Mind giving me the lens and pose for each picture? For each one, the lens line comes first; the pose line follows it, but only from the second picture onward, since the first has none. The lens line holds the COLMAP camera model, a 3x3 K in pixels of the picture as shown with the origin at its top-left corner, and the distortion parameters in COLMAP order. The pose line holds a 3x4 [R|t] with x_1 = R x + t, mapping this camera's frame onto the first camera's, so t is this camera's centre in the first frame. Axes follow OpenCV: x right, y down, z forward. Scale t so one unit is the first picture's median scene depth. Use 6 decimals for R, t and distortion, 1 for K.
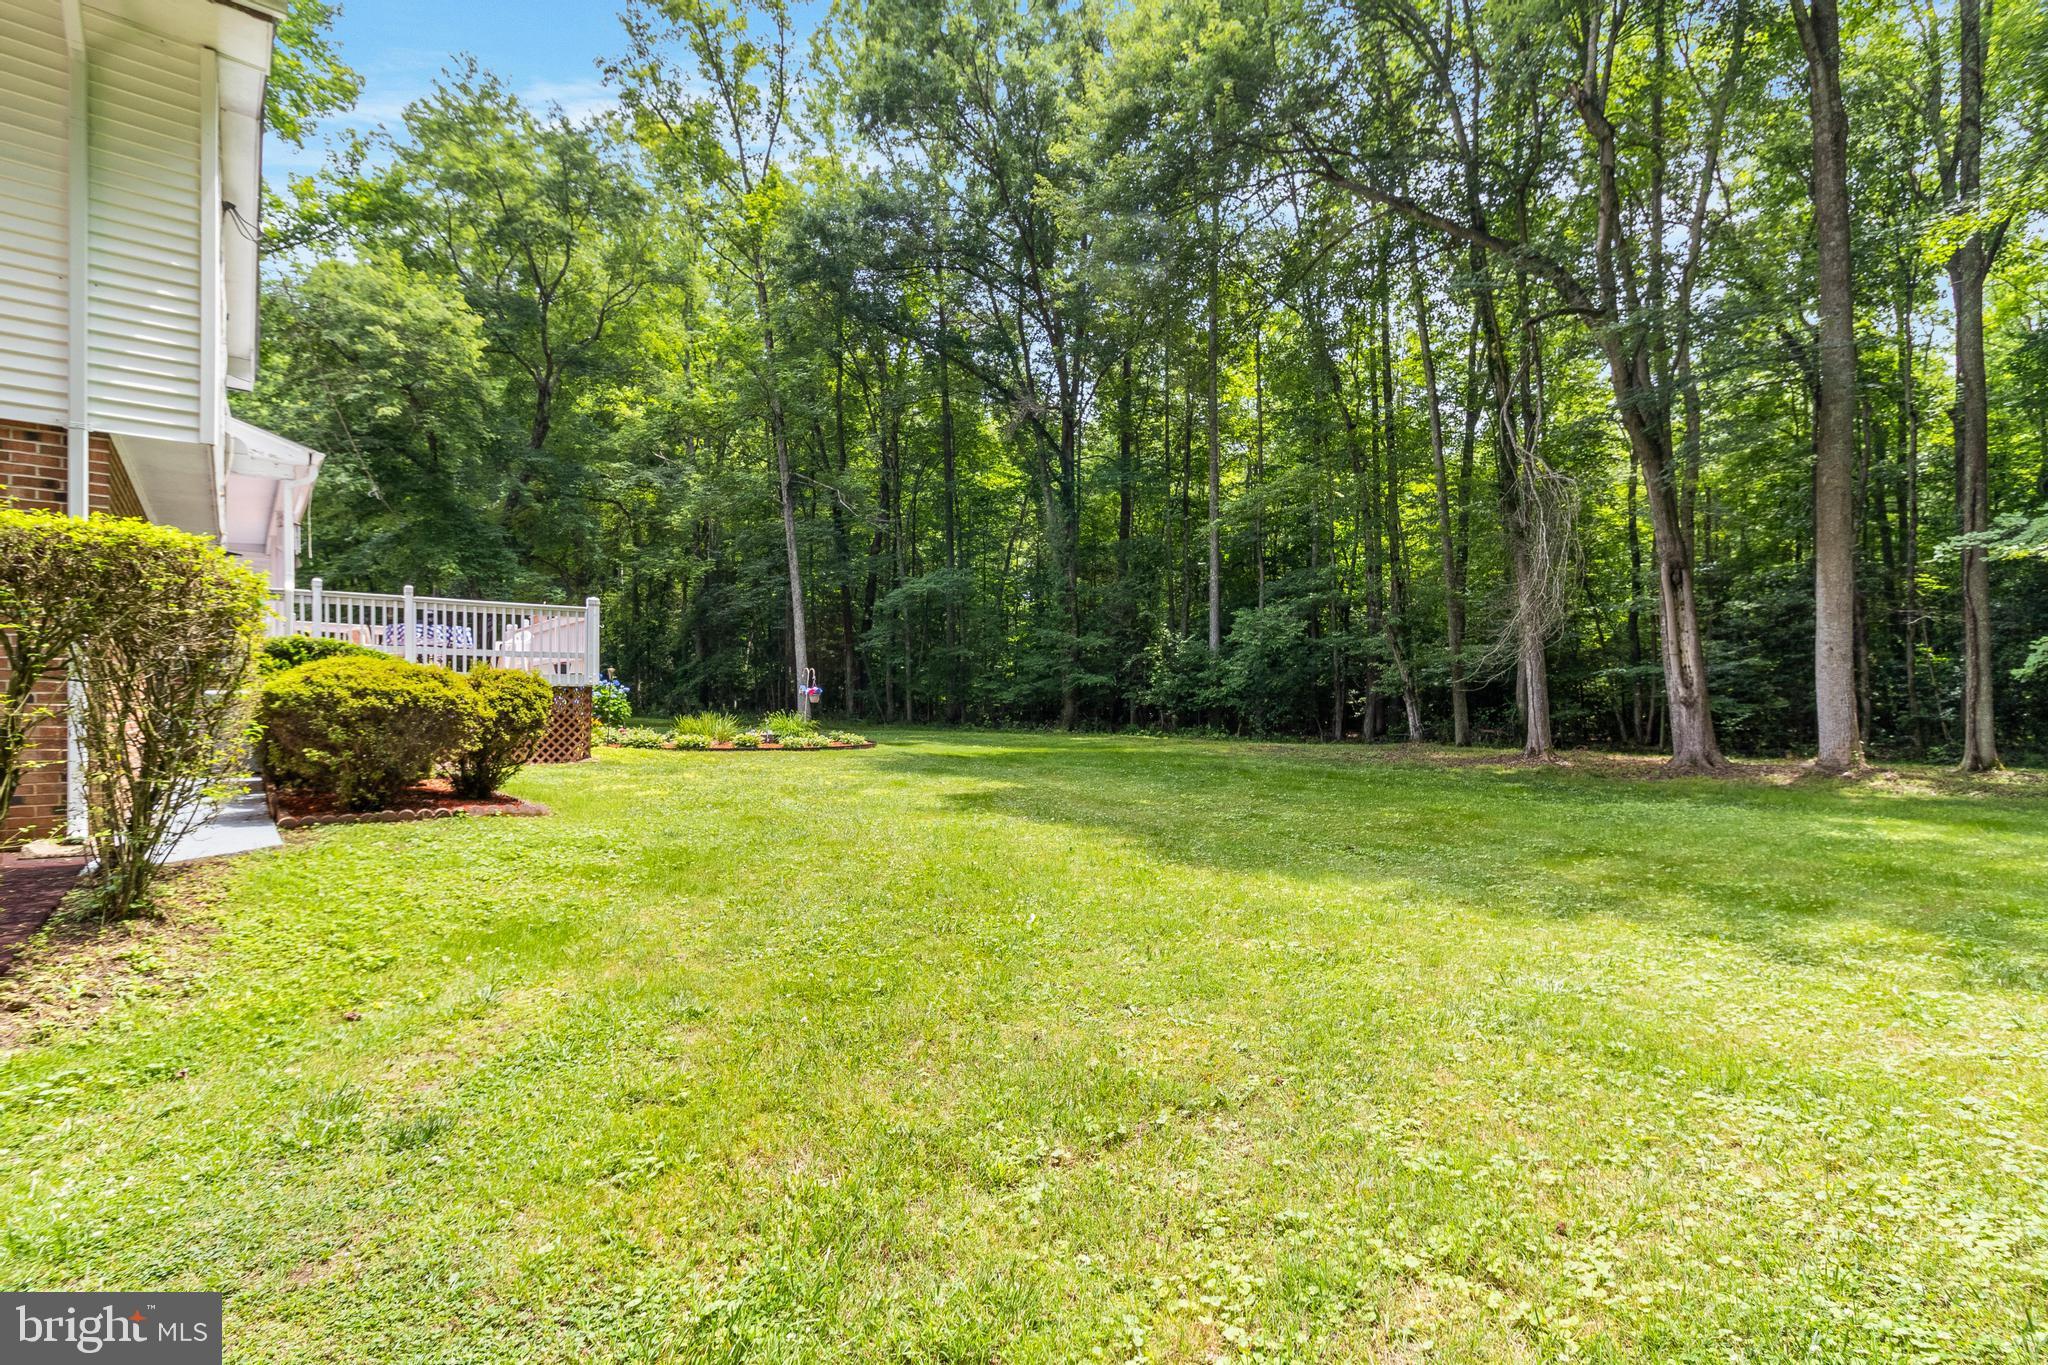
lens RADIAL K [[961.0, 0, 1022.7], [0, 961.0, 708.4], [0, 0, 1]] dist [-0.000415, -0.000145]
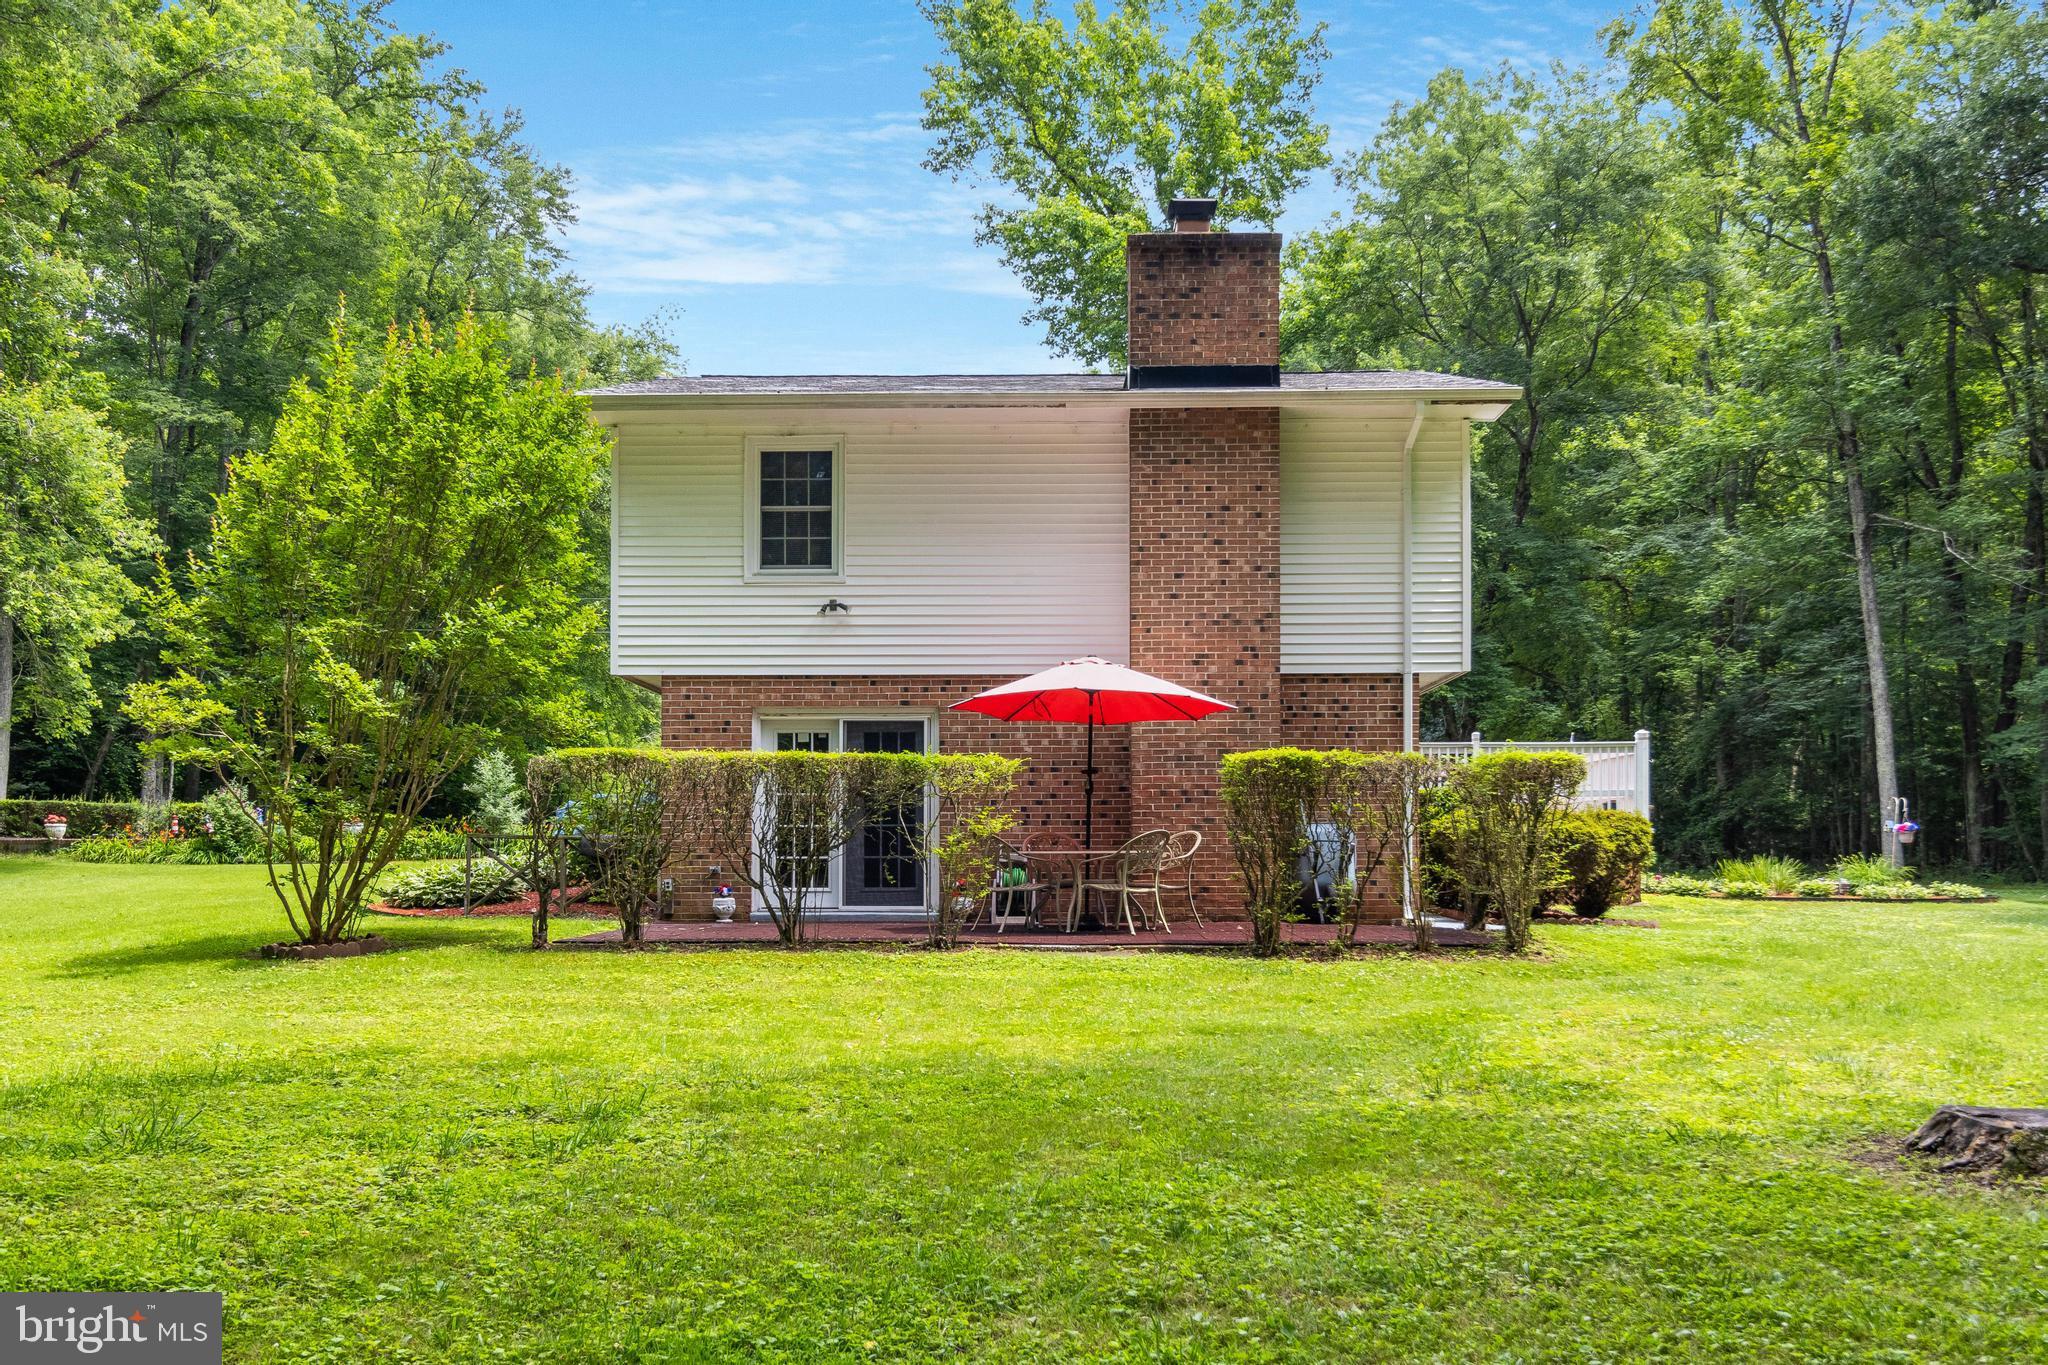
lens RADIAL K [[1641.3, 0, 1022.4], [0, 1641.3, 863.1], [0, 0, 1]] dist [-0.005129, -0.000637]
pose [[0.756817, -0.003475, -0.653617, 0.101676], [0.001948, 0.999993, -0.003061, 0.012668], [0.653623, 0.001043, 0.756819, -0.439787]]
